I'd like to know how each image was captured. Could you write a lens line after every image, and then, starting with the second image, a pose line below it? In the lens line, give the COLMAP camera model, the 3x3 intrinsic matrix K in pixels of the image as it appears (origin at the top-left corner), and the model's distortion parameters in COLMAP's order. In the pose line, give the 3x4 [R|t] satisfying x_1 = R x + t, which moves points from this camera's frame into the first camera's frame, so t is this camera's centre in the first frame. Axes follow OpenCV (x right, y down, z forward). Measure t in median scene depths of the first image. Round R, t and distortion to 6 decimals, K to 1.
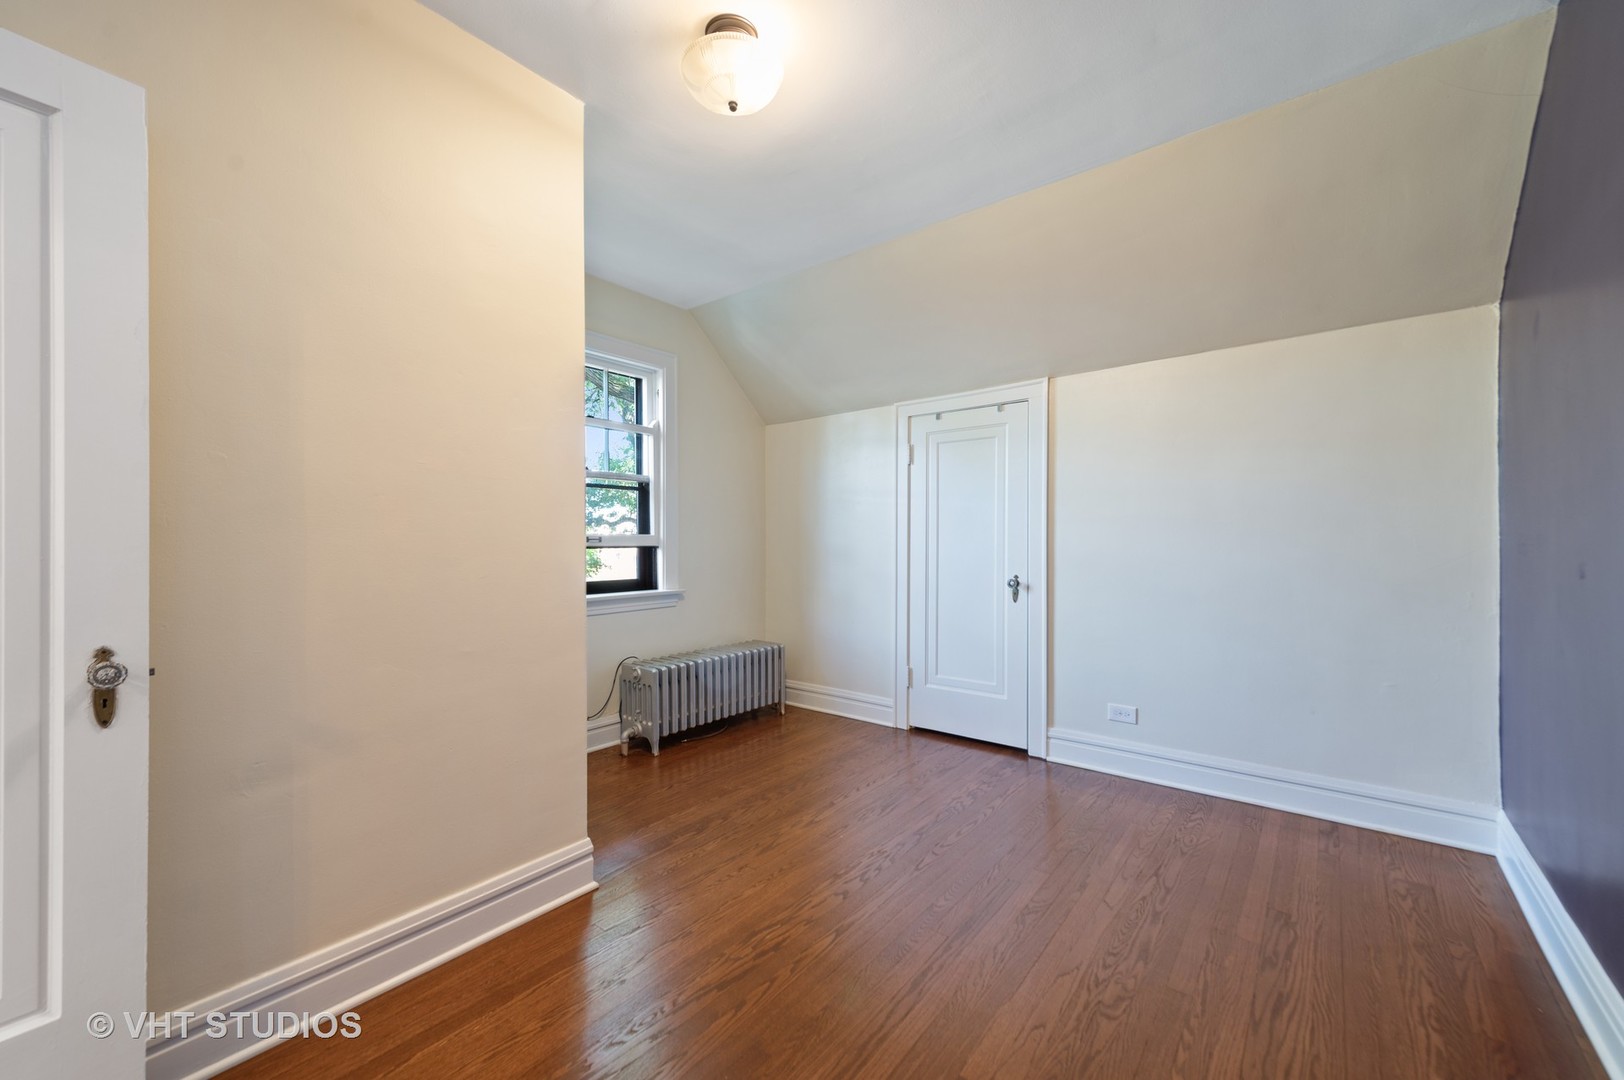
lens RADIAL K [[631.4, 0, 798.6], [0, 631.4, 544.7], [0, 0, 1]] dist [0.002274, 0.000166]
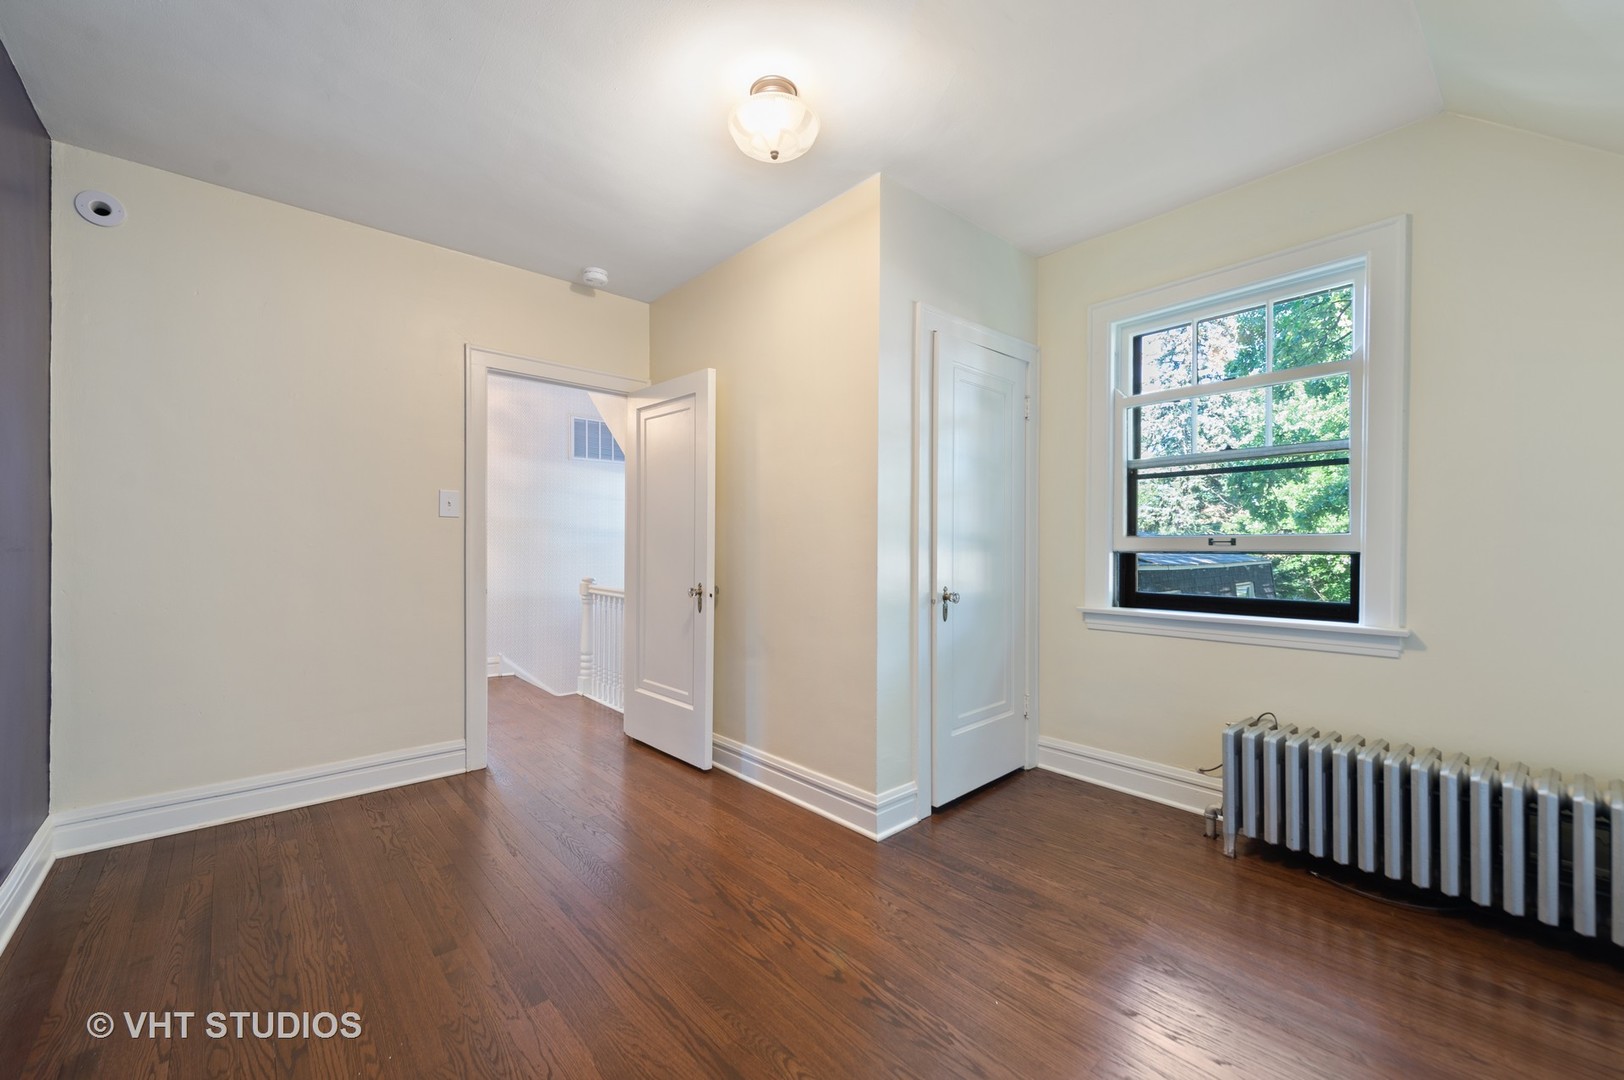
lens RADIAL K [[631.4, 0, 801.5], [0, 631.4, 536.8], [0, 0, 1]] dist [0.002274, 0.000166]
pose [[-0.152017, -0.005992, -0.988360, 0.821253], [-0.007625, 0.999959, -0.004889, -0.010403], [0.988349, 0.006793, -0.152056, 0.996061]]
